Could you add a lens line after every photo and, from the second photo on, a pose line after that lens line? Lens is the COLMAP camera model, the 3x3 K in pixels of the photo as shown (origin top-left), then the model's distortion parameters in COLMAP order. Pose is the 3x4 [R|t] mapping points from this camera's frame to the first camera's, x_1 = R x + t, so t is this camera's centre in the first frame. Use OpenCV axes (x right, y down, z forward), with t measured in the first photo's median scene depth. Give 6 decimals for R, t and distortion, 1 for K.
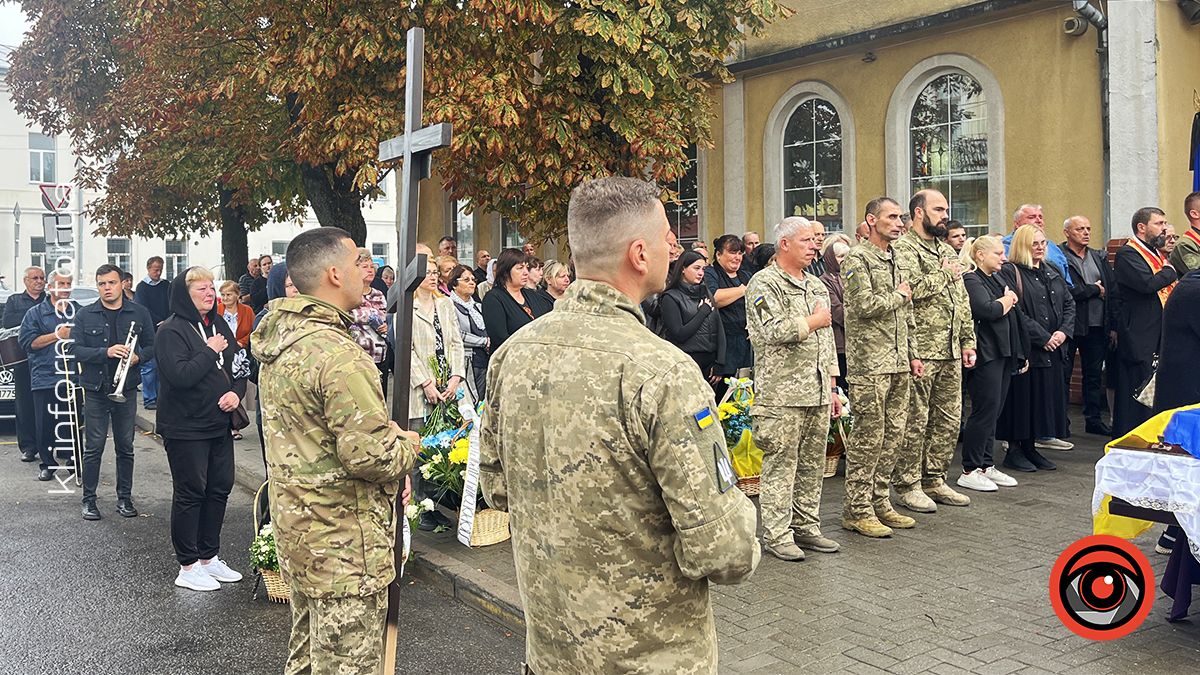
lens RADIAL K [[1069.9, 0, 527.1], [0, 1069.9, 261.3], [0, 0, 1]] dist [0.045810, -0.008436]
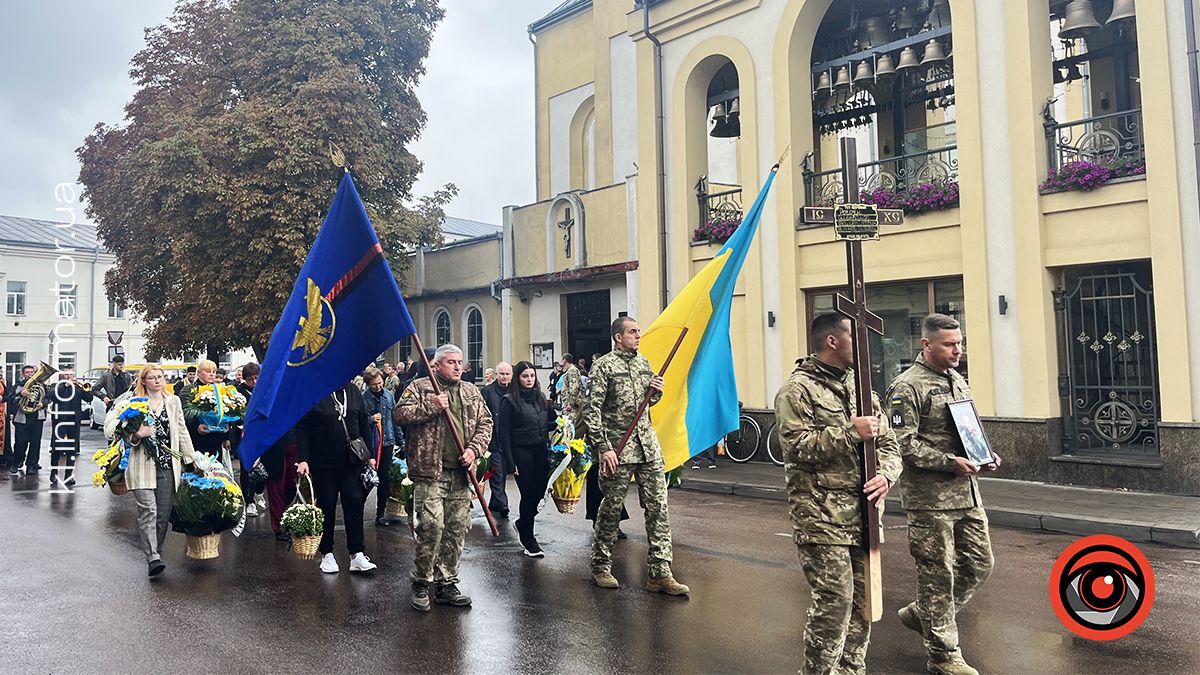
lens RADIAL K [[997.8, 0, 539.2], [0, 997.8, 301.5], [0, 0, 1]] dist [0.060657, -0.114595]
pose [[0.993664, 0.011010, 0.111848, 0.371247], [-0.002186, 0.996895, -0.078712, 0.028197], [-0.112367, 0.077969, 0.990603, -2.475938]]
